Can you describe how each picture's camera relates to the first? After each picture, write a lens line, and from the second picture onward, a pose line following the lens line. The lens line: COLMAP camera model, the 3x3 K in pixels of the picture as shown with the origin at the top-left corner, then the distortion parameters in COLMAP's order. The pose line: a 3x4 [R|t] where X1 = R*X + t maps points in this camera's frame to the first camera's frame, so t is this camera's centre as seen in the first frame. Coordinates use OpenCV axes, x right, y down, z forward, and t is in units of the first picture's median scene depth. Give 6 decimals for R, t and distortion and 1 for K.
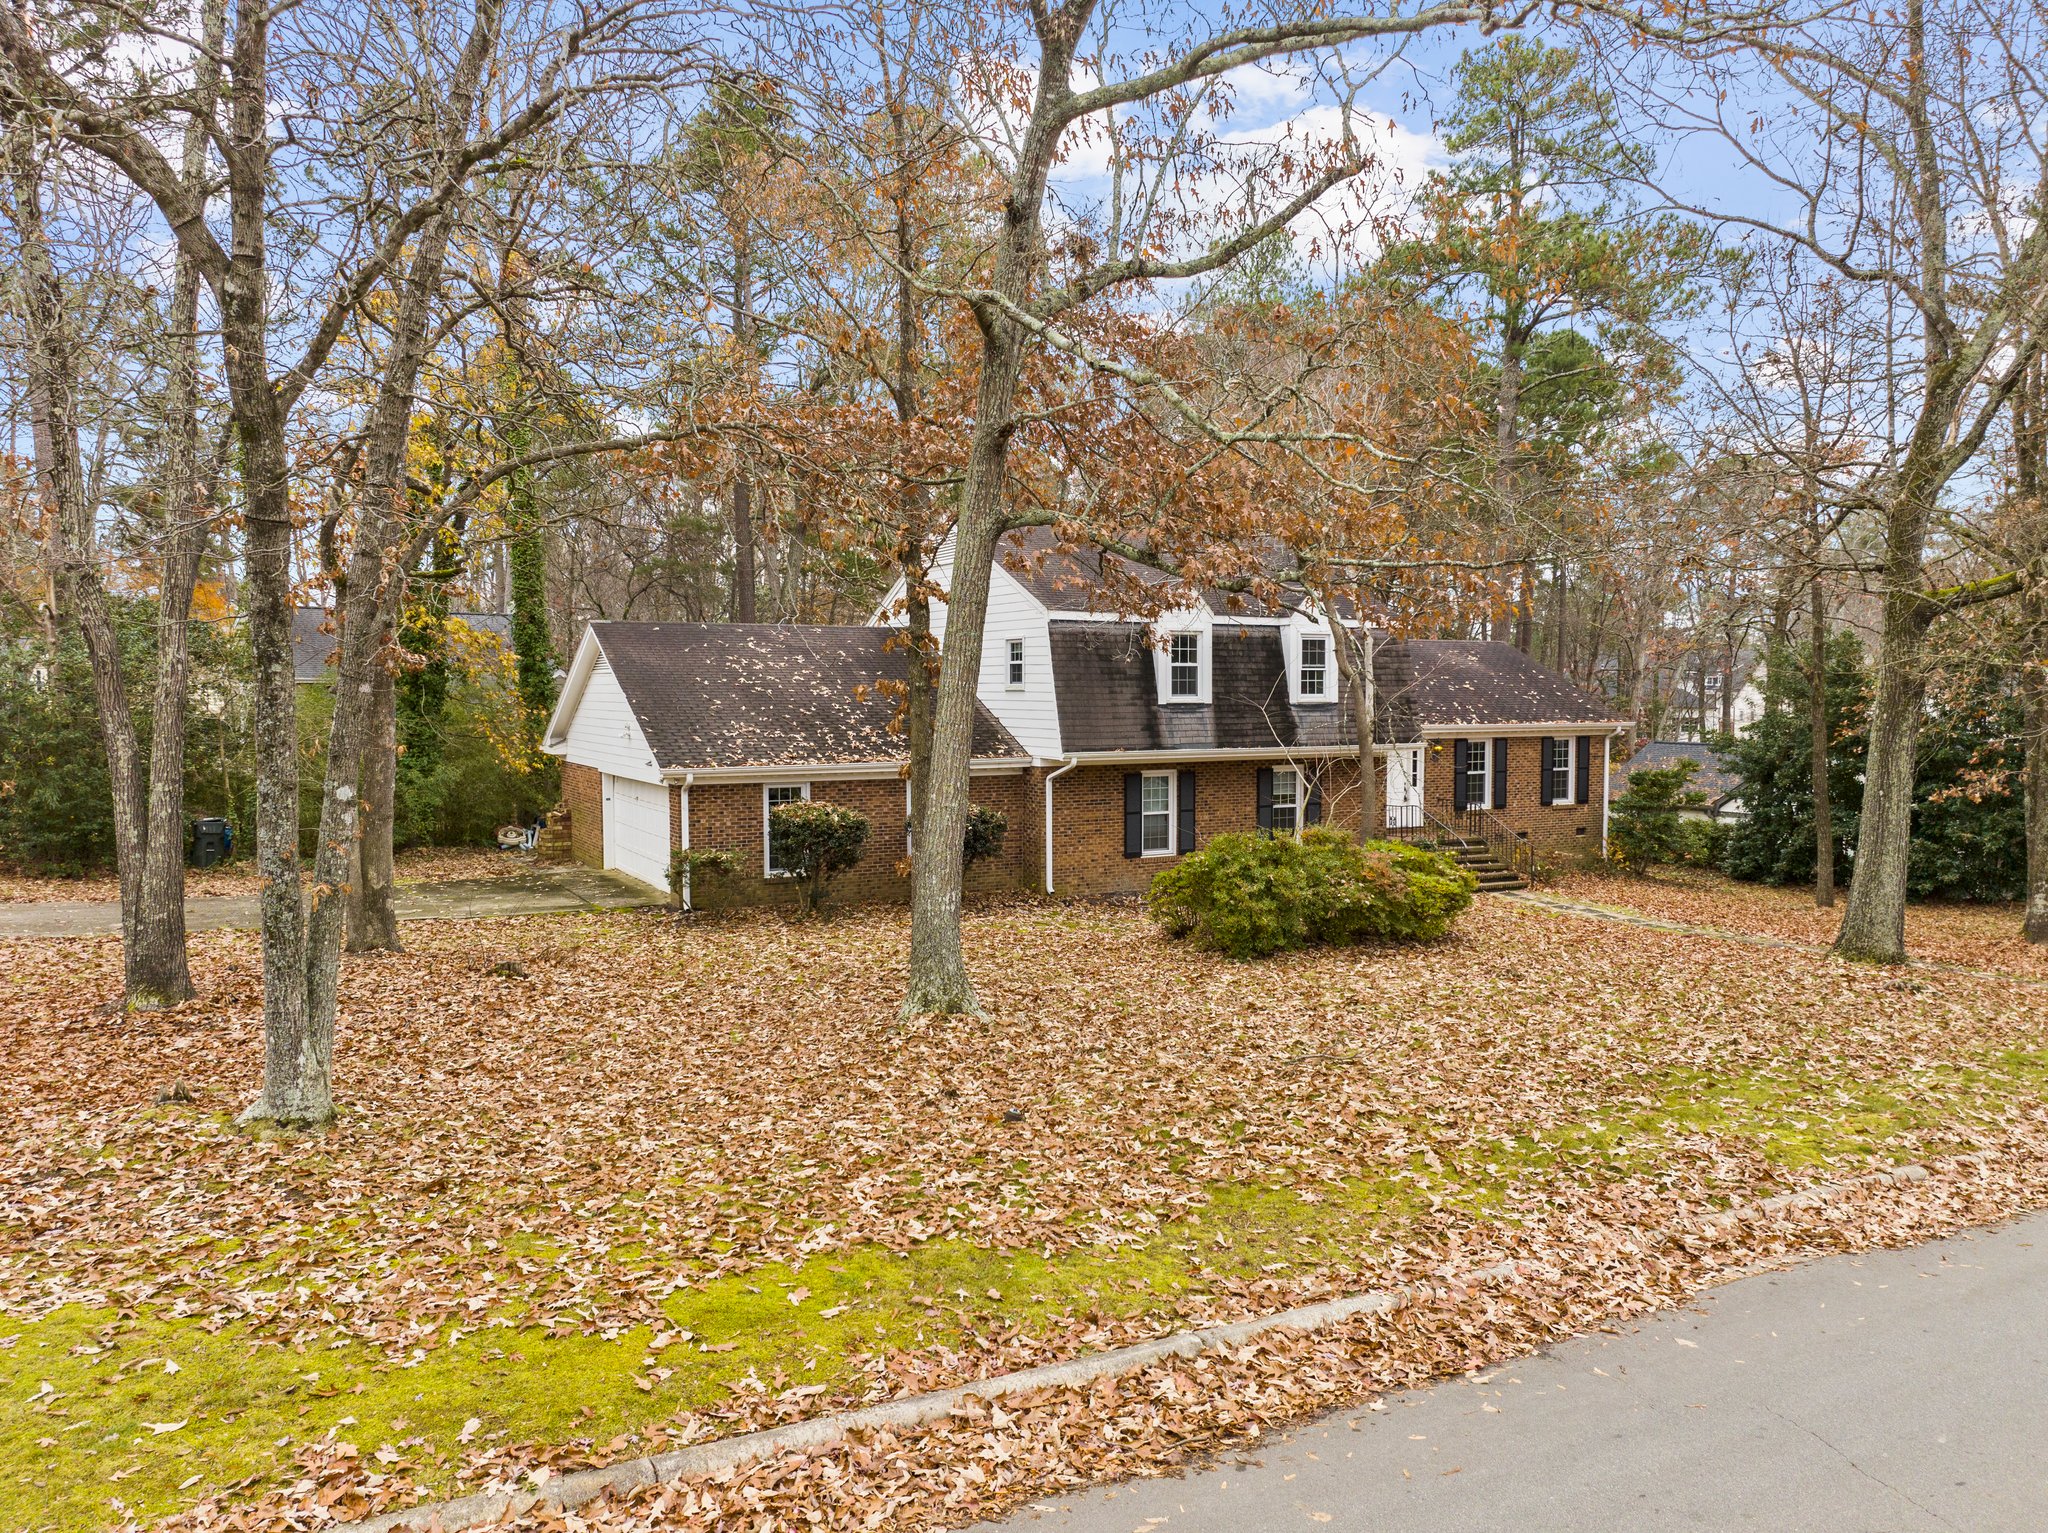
lens RADIAL K [[1474.2, 0, 1013.7], [0, 1474.2, 805.2], [0, 0, 1]] dist [-0.026979, -0.014866]
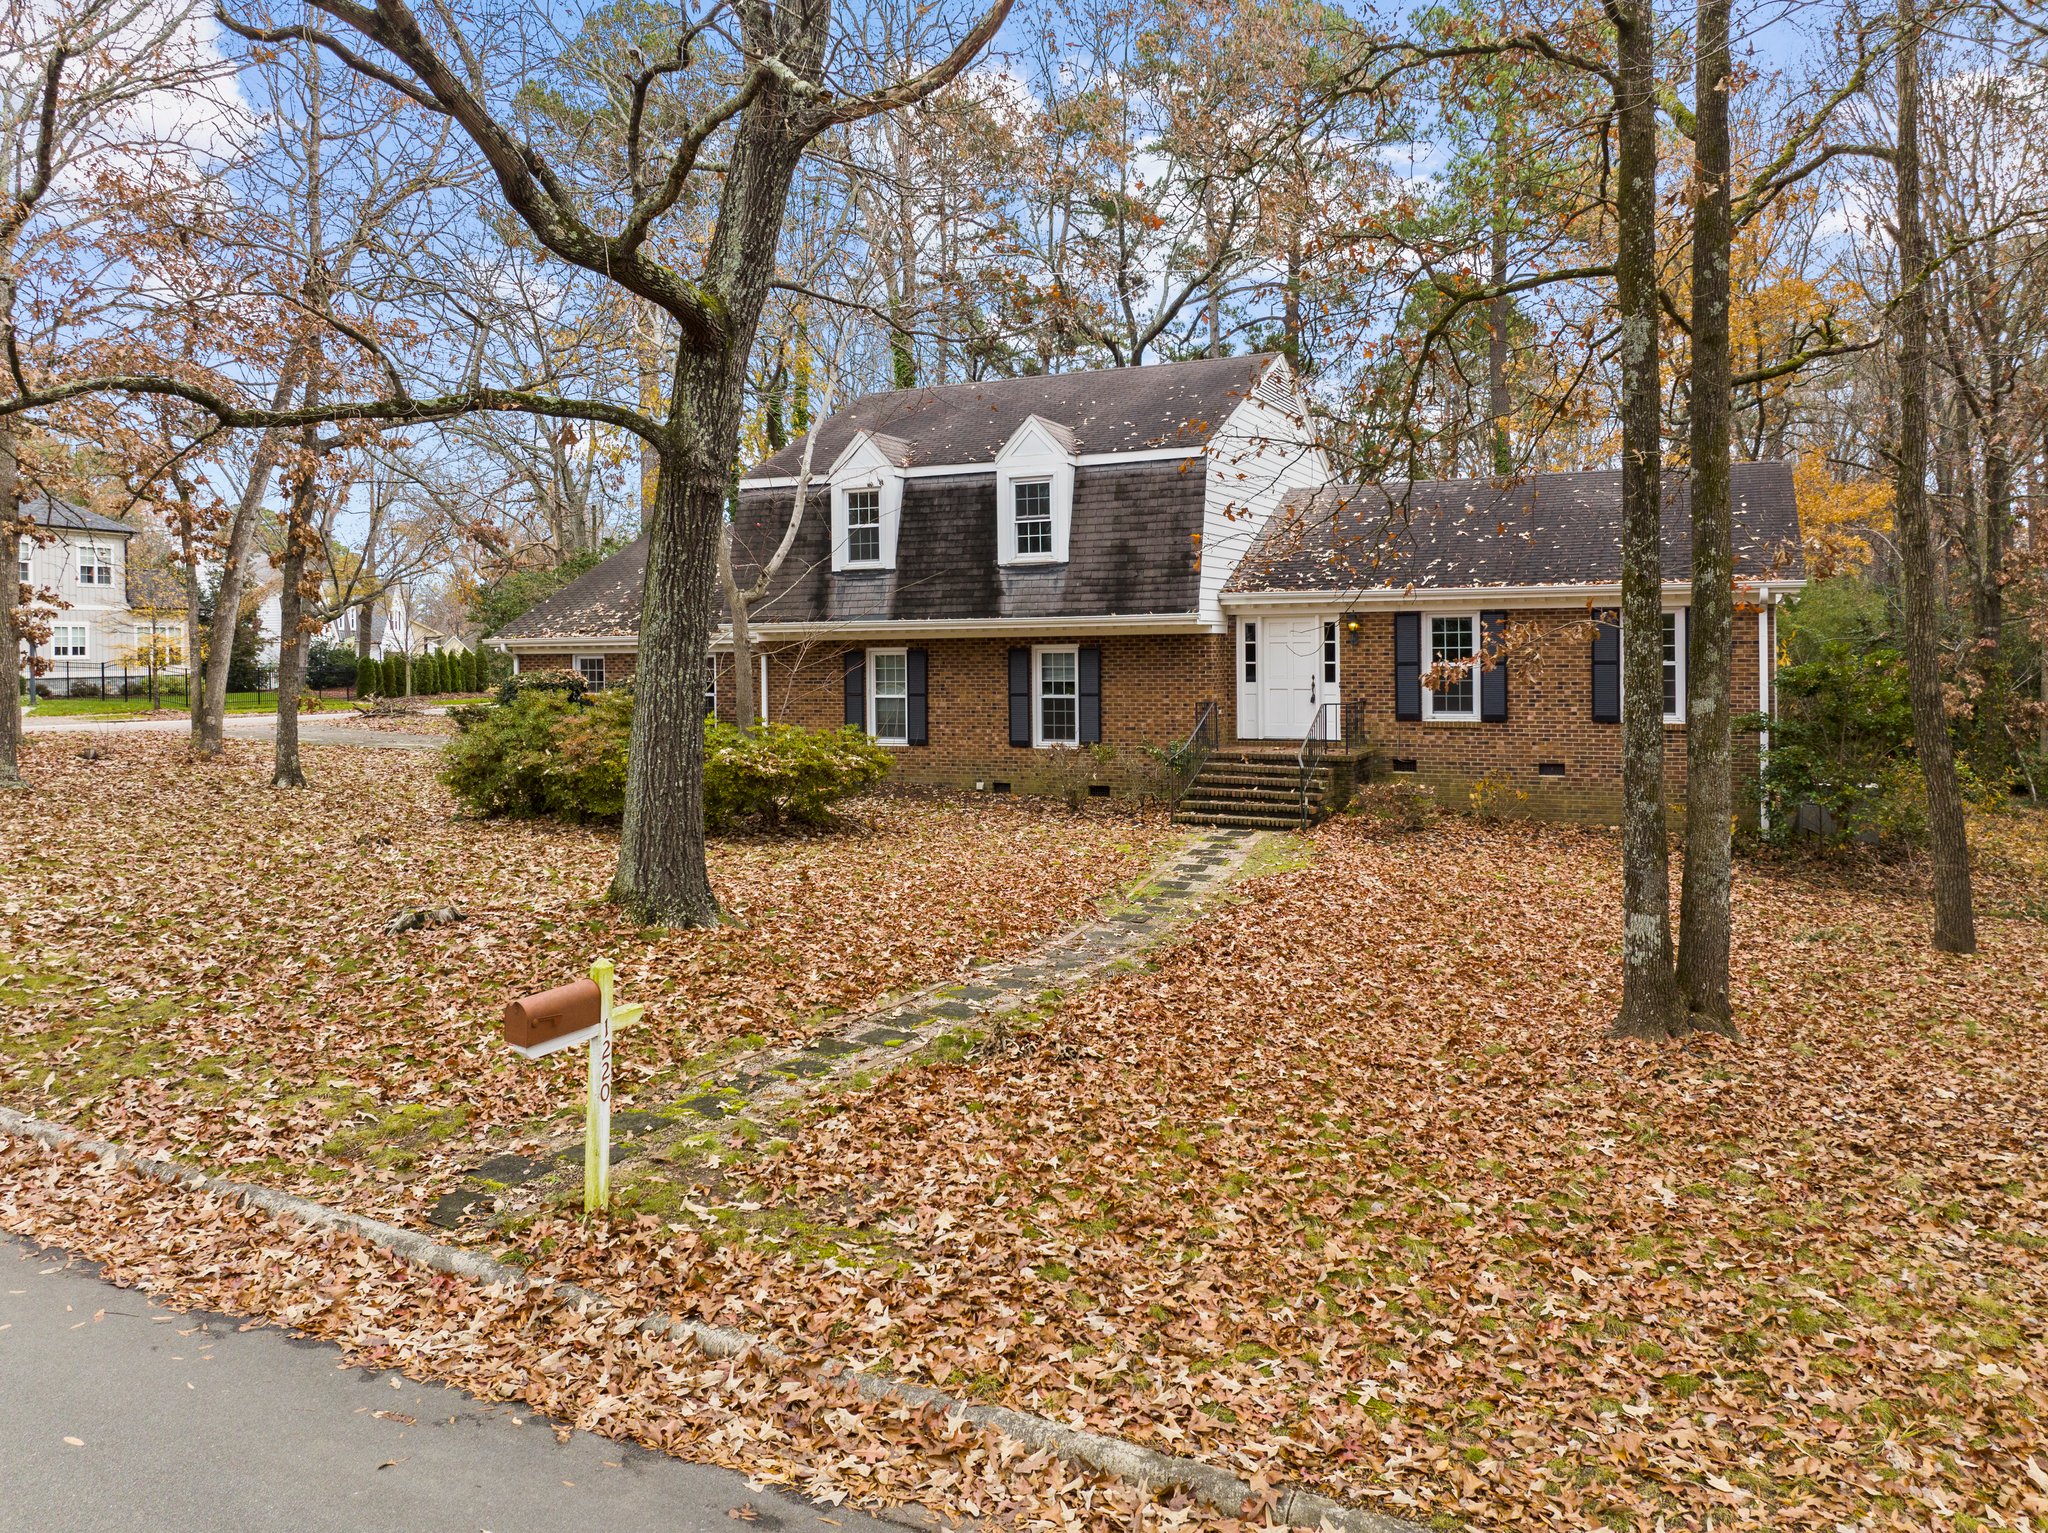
lens RADIAL K [[1474.2, 0, 1035.9], [0, 1474.2, 689.9], [0, 0, 1]] dist [-0.026979, -0.014866]
pose [[0.591433, 0.018087, -0.806151, 0.877691], [-0.052981, 0.998460, -0.016468, 0.011505], [0.804612, 0.052451, 0.591480, 0.559001]]
